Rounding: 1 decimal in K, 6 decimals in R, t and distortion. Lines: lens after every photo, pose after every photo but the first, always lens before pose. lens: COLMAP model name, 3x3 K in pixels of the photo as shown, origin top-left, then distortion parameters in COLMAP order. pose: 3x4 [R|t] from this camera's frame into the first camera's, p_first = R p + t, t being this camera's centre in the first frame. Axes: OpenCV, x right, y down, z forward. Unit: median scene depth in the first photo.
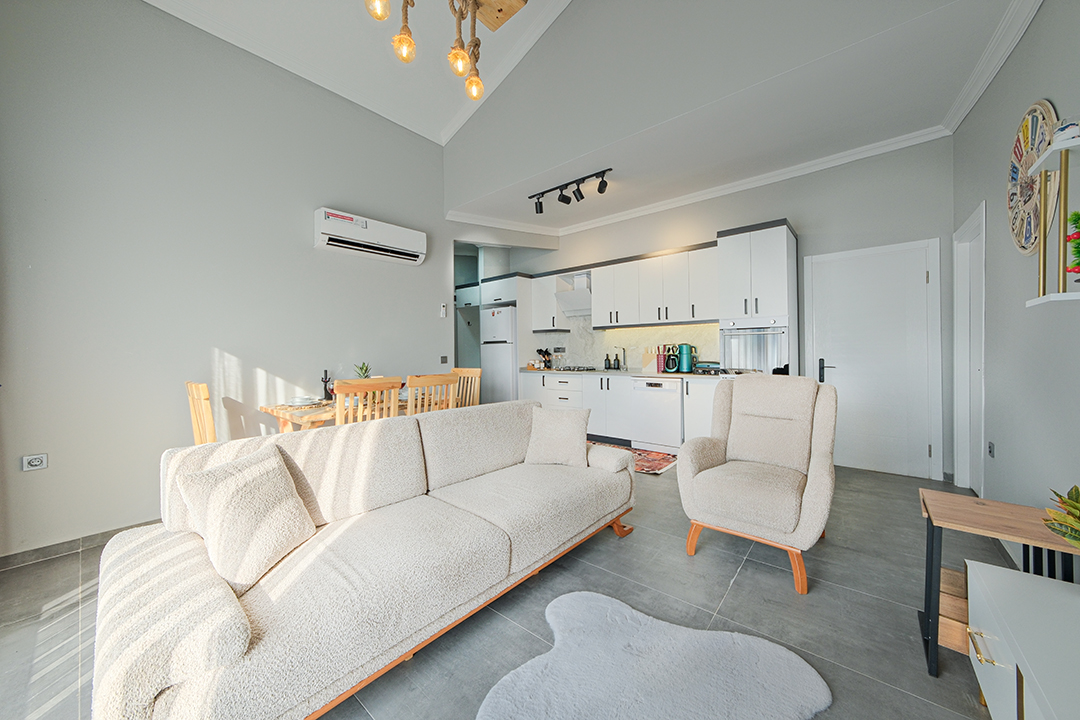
lens RADIAL K [[390.9, 0, 522.6], [0, 390.9, 347.0], [0, 0, 1]] dist [-0.000741, 0.000000]
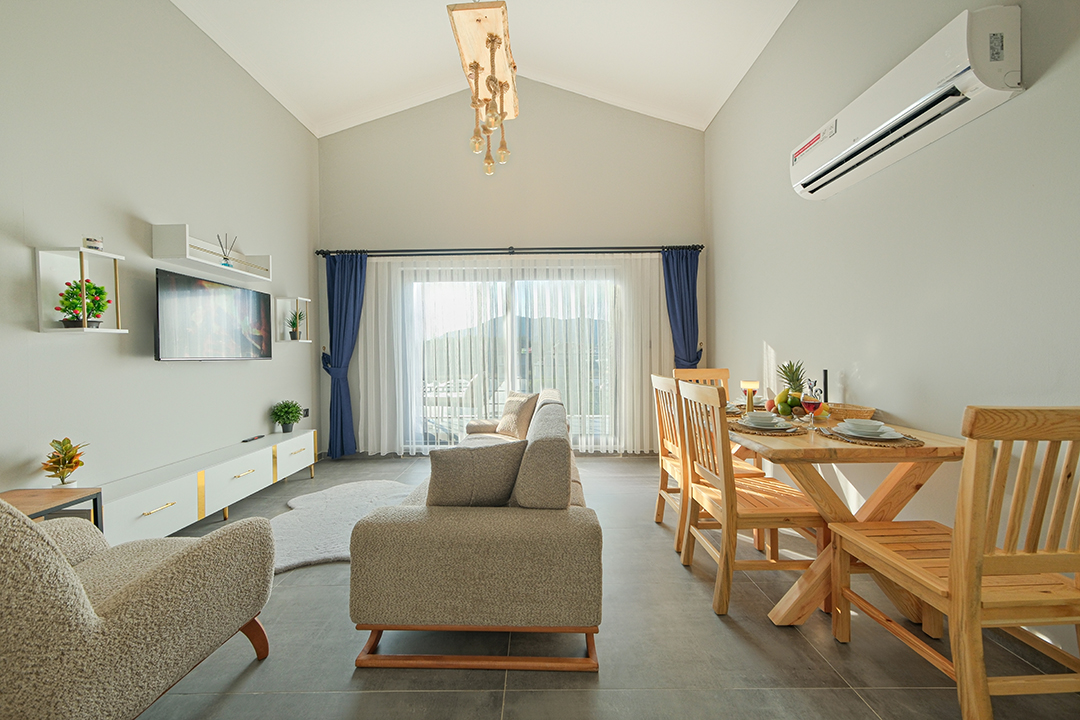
lens RADIAL K [[379.8, 0, 545.8], [0, 379.8, 352.7], [0, 0, 1]] dist [-0.001174, 0.002175]
pose [[-0.754177, 0.018166, -0.656420, 0.289456], [0.019917, 0.999790, 0.004785, 0.013843], [0.656369, -0.009465, -0.754381, 1.081560]]
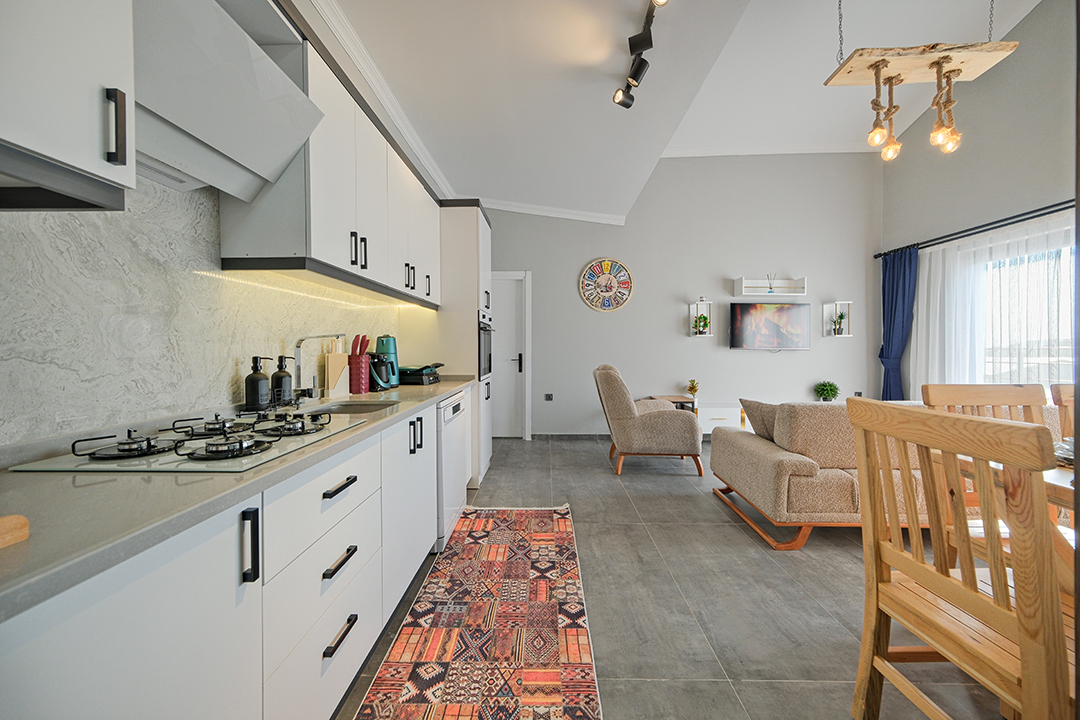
lens RADIAL K [[379.8, 0, 545.8], [0, 379.8, 352.7], [0, 0, 1]] dist [-0.001174, 0.002175]
pose [[-0.655598, 0.000172, 0.755110, -0.179987], [0.006358, 0.999966, 0.005292, 0.018610], [-0.755083, 0.008271, -0.655577, 1.467123]]
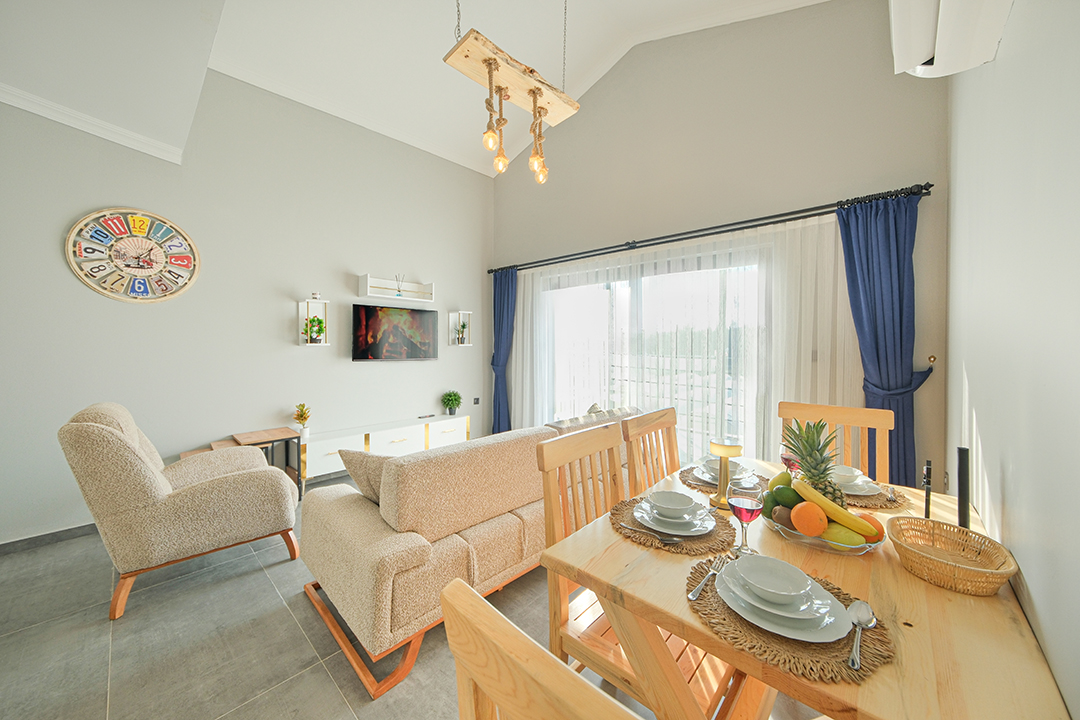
lens RADIAL K [[390.9, 0, 522.6], [0, 390.9, 347.0], [0, 0, 1]] dist [-0.000741, 0.000000]
pose [[-0.998553, 0.001960, 0.053737, -0.140789], [0.002253, 0.999983, 0.005390, -0.024223], [-0.053726, 0.005503, -0.998541, 1.206104]]
